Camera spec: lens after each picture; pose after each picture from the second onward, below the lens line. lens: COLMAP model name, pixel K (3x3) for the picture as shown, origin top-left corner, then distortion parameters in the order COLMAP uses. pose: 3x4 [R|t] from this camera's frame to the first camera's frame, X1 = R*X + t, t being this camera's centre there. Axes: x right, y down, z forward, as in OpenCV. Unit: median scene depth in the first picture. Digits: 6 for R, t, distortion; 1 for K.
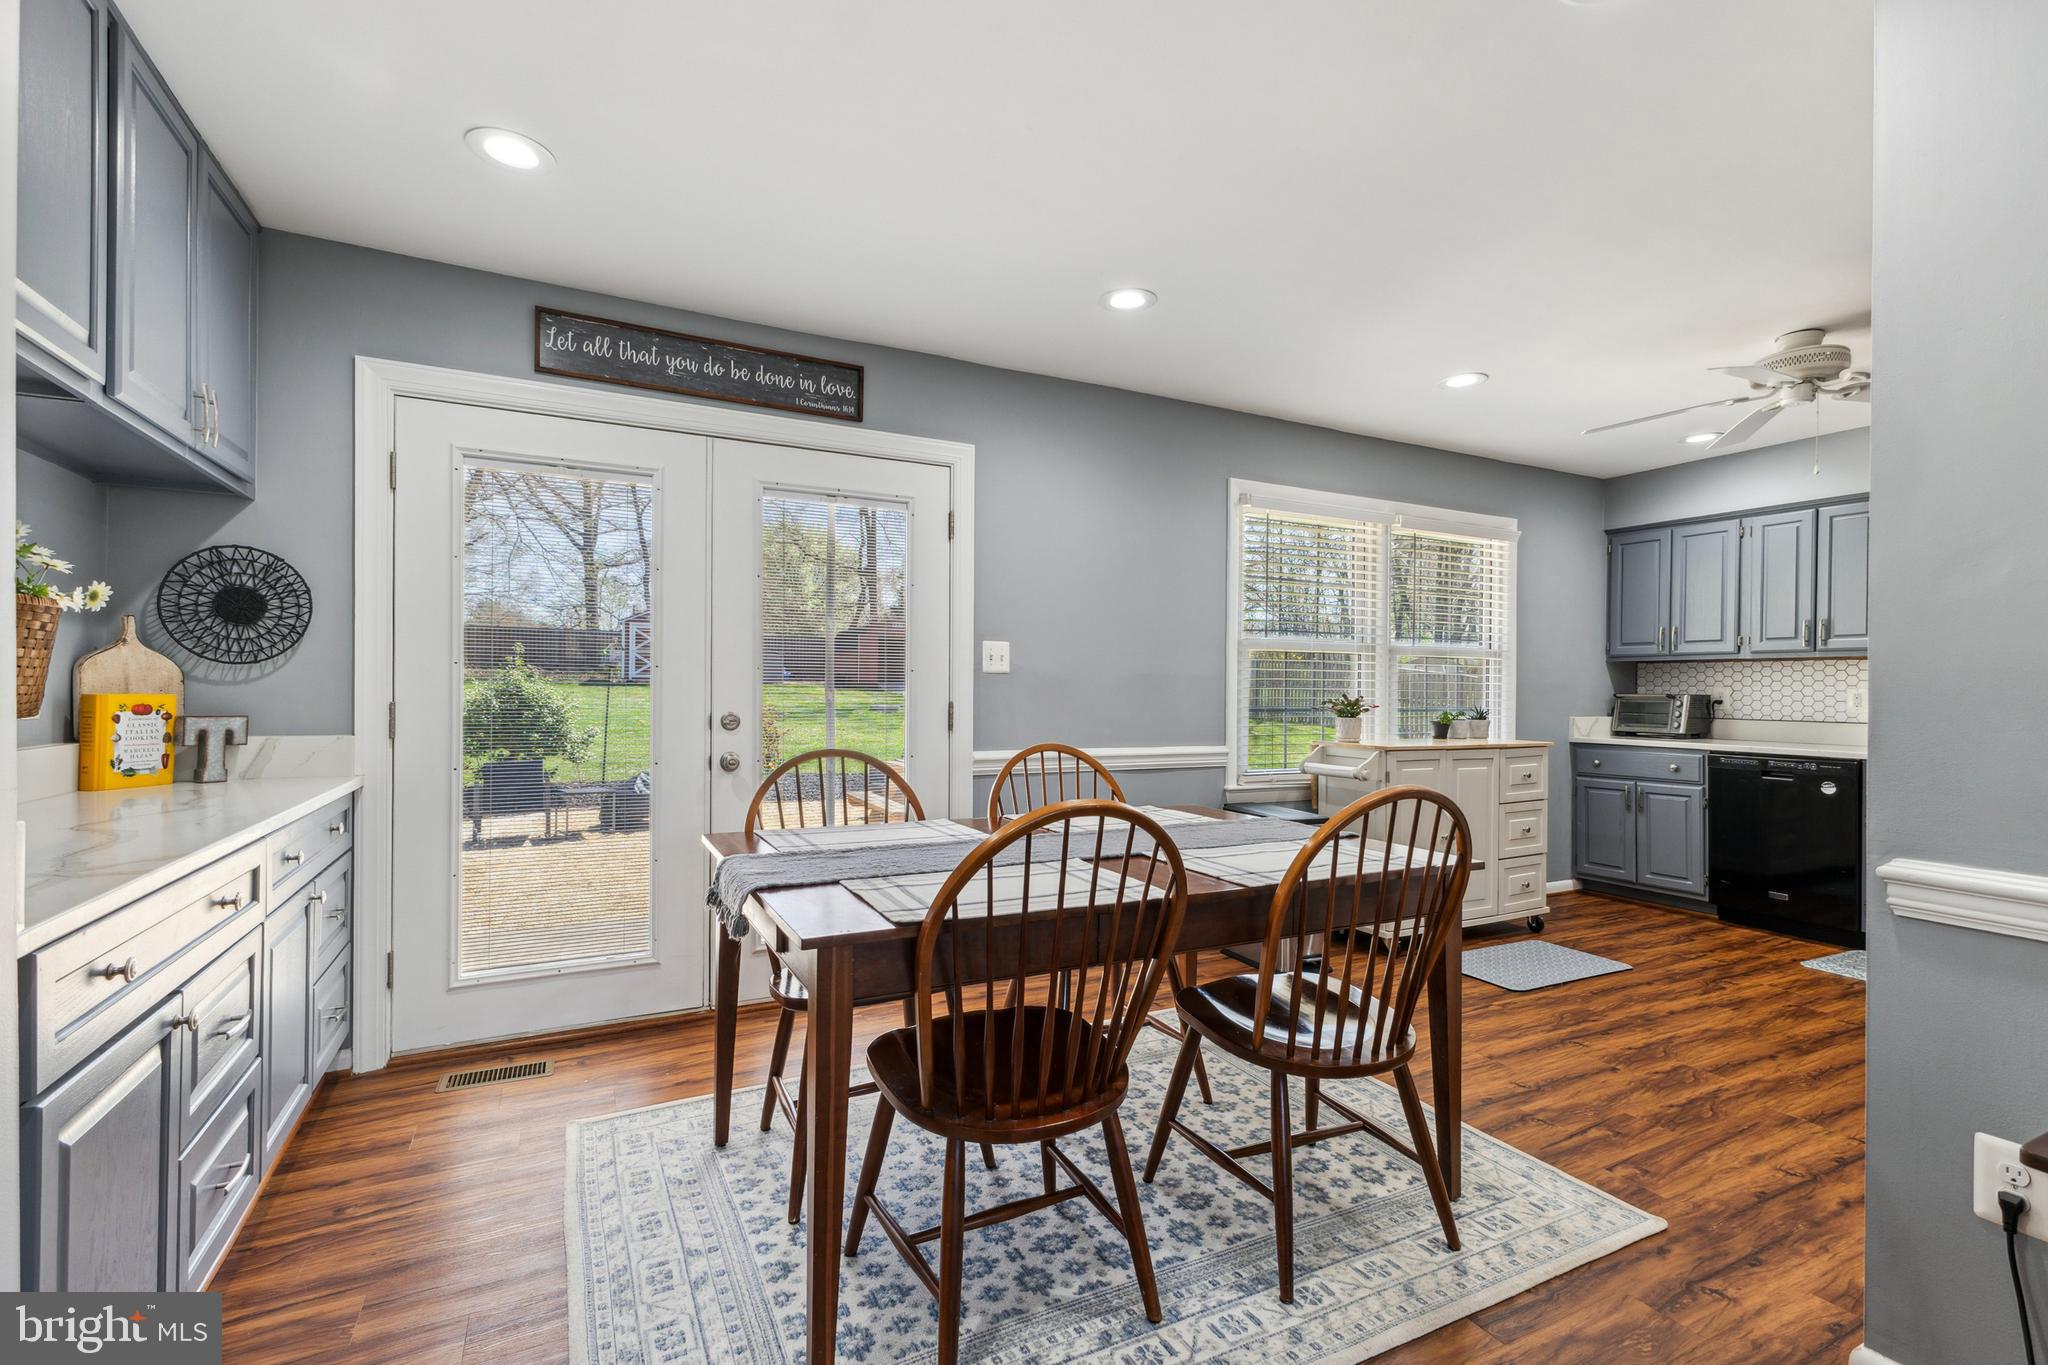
lens RADIAL K [[897.6, 0, 1043.7], [0, 897.6, 698.7], [0, 0, 1]] dist [0.013023, 0.000314]
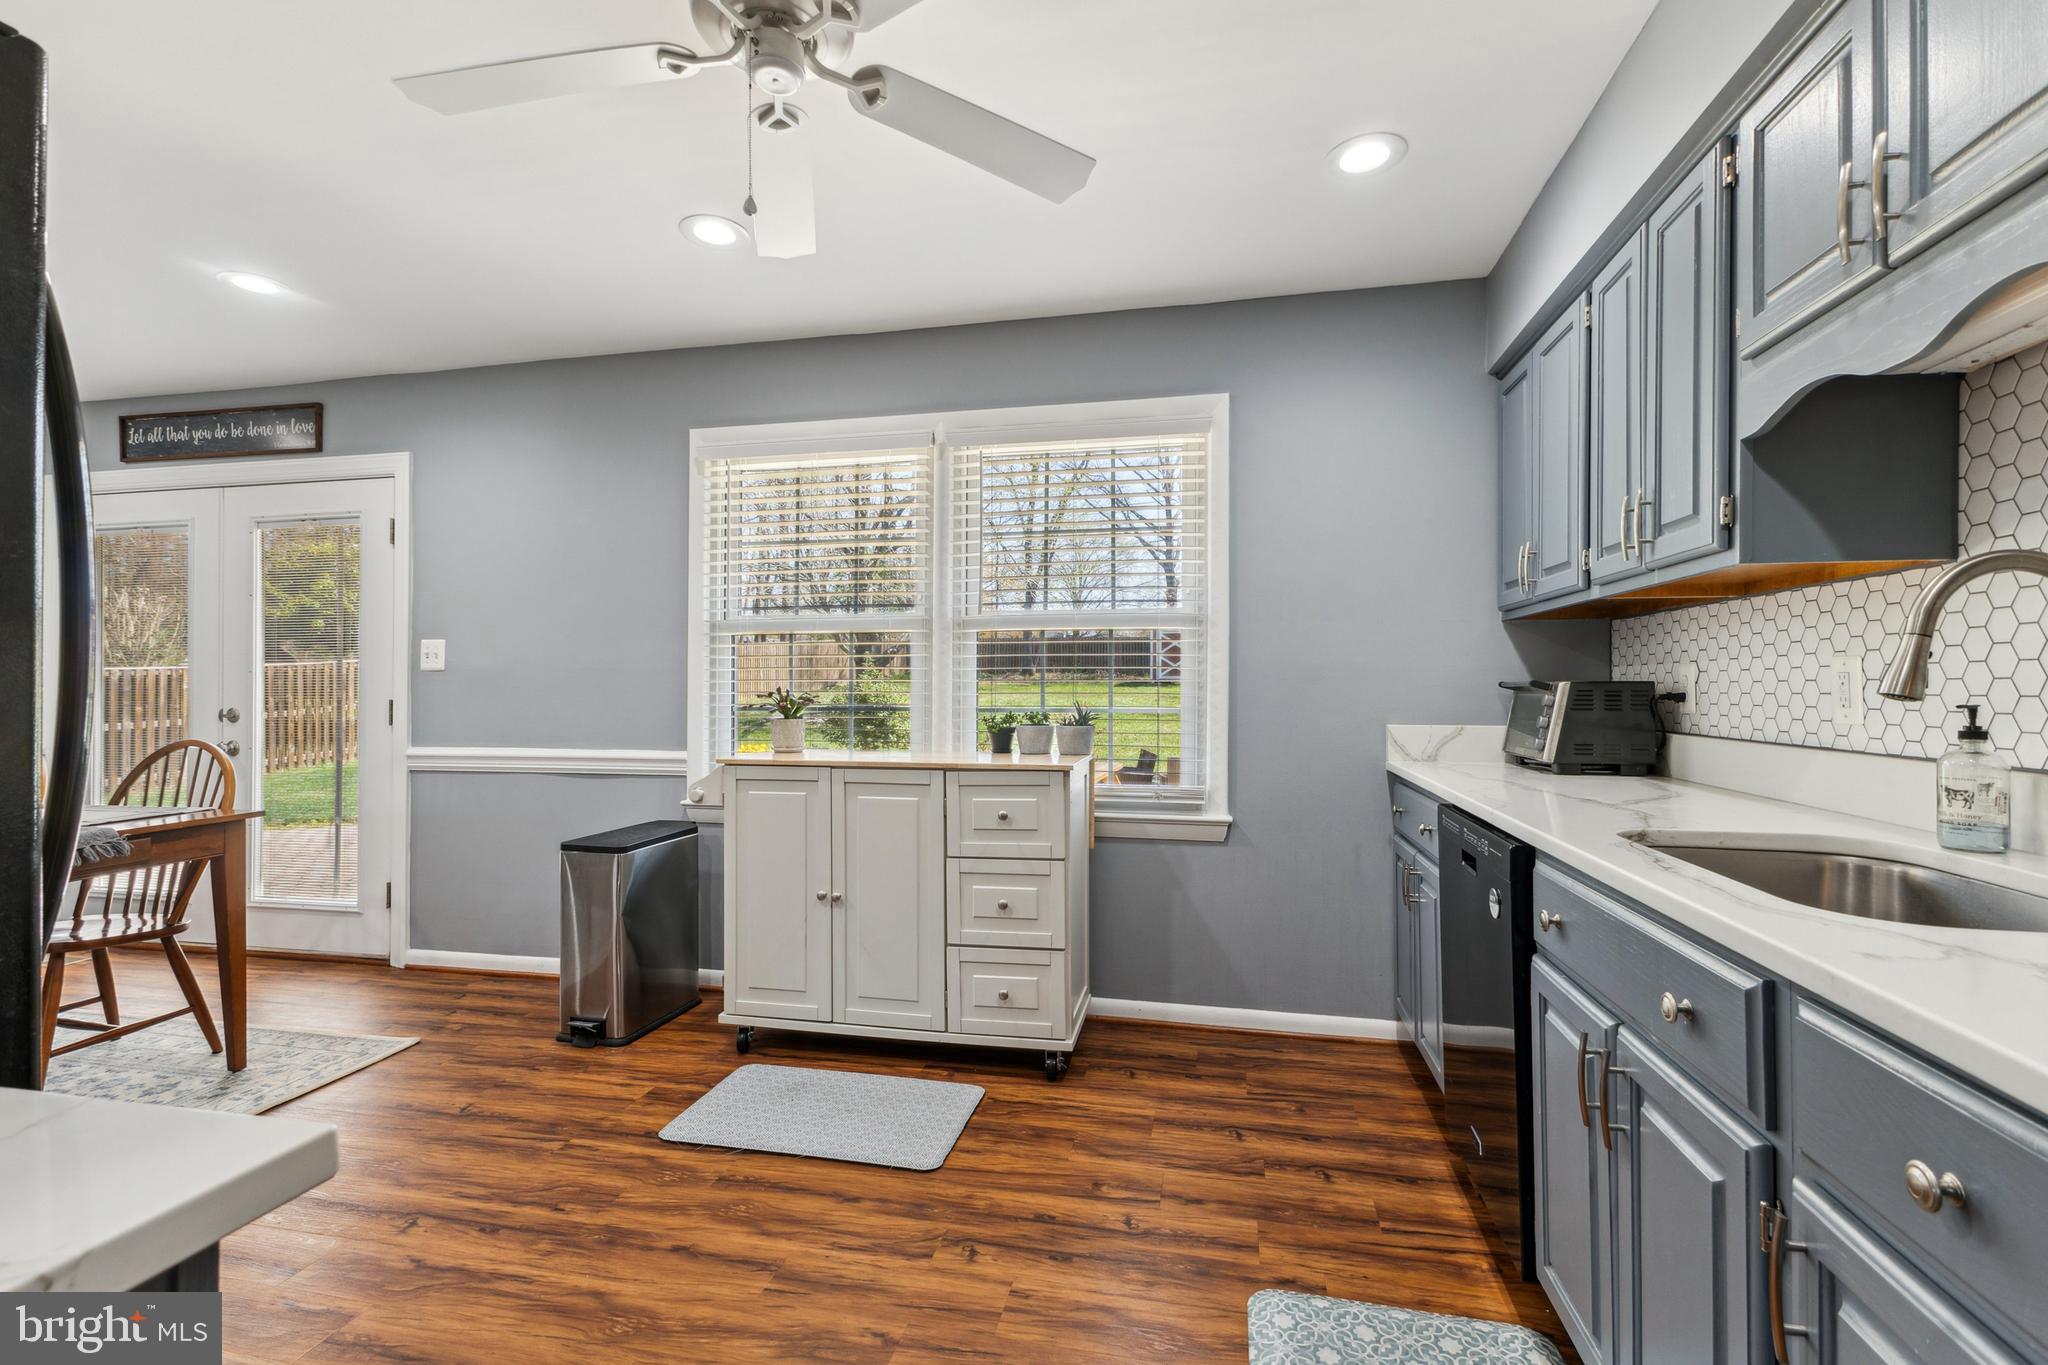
lens RADIAL K [[897.6, 0, 1037.3], [0, 897.6, 677.5], [0, 0, 1]] dist [0.013023, 0.000314]
pose [[0.776105, -0.016708, -0.630383, 1.122085], [0.003518, 0.999748, -0.022166, 0.004541], [0.630594, 0.014985, 0.775968, 0.638199]]
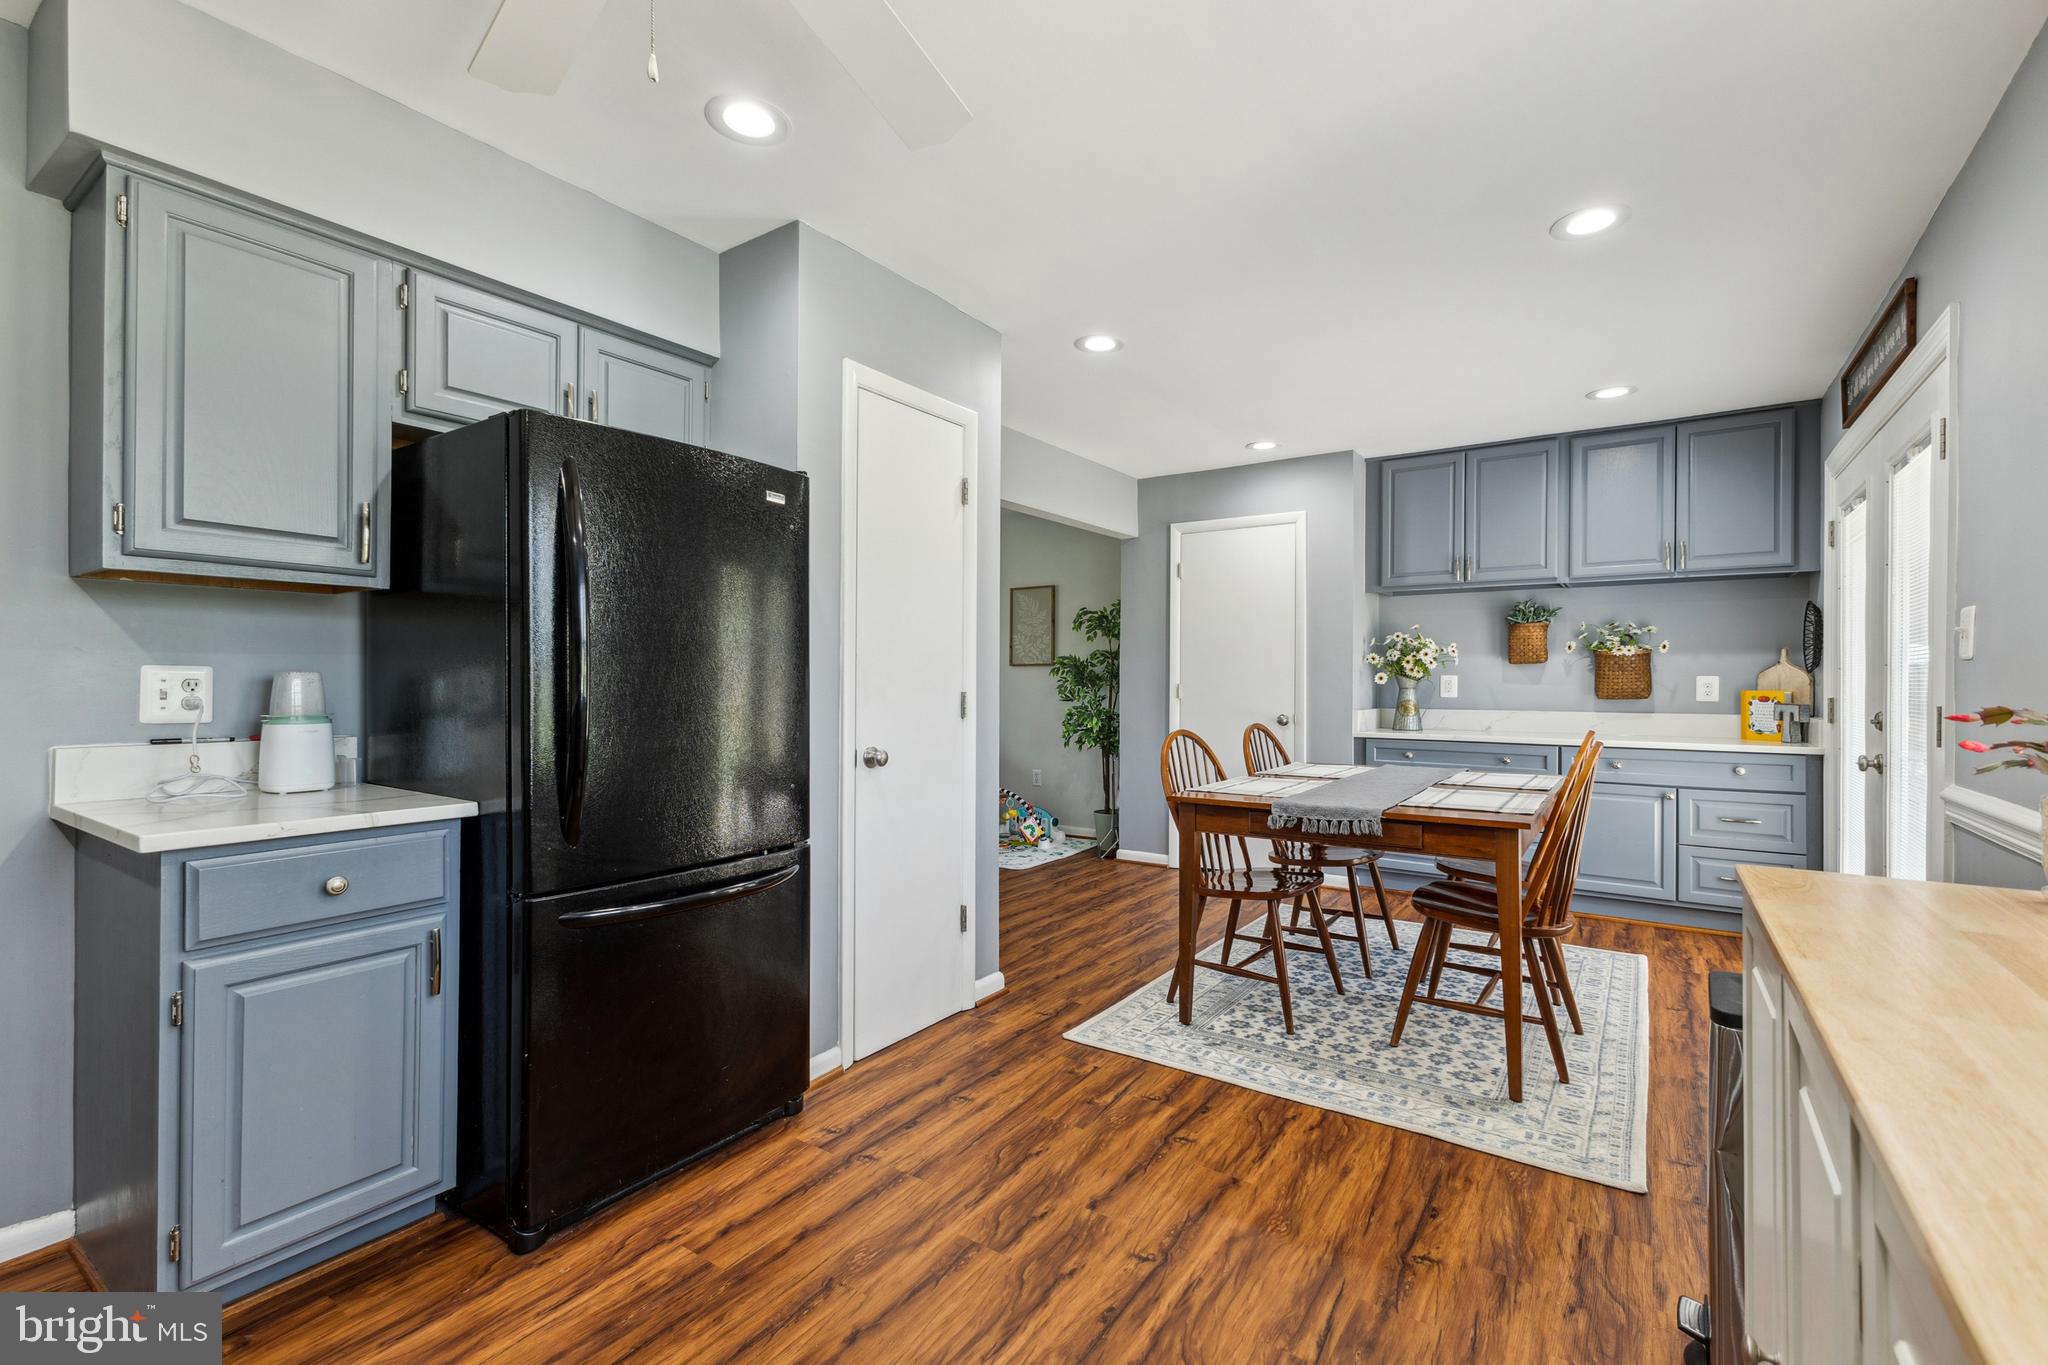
lens RADIAL K [[897.6, 0, 1034.1], [0, 897.6, 682.3], [0, 0, 1]] dist [0.013023, 0.000314]
pose [[-0.876184, -0.011839, -0.481832, 0.785092], [-0.011898, 0.999925, -0.002933, 0.000813], [0.481830, 0.003163, -0.876259, 1.231171]]
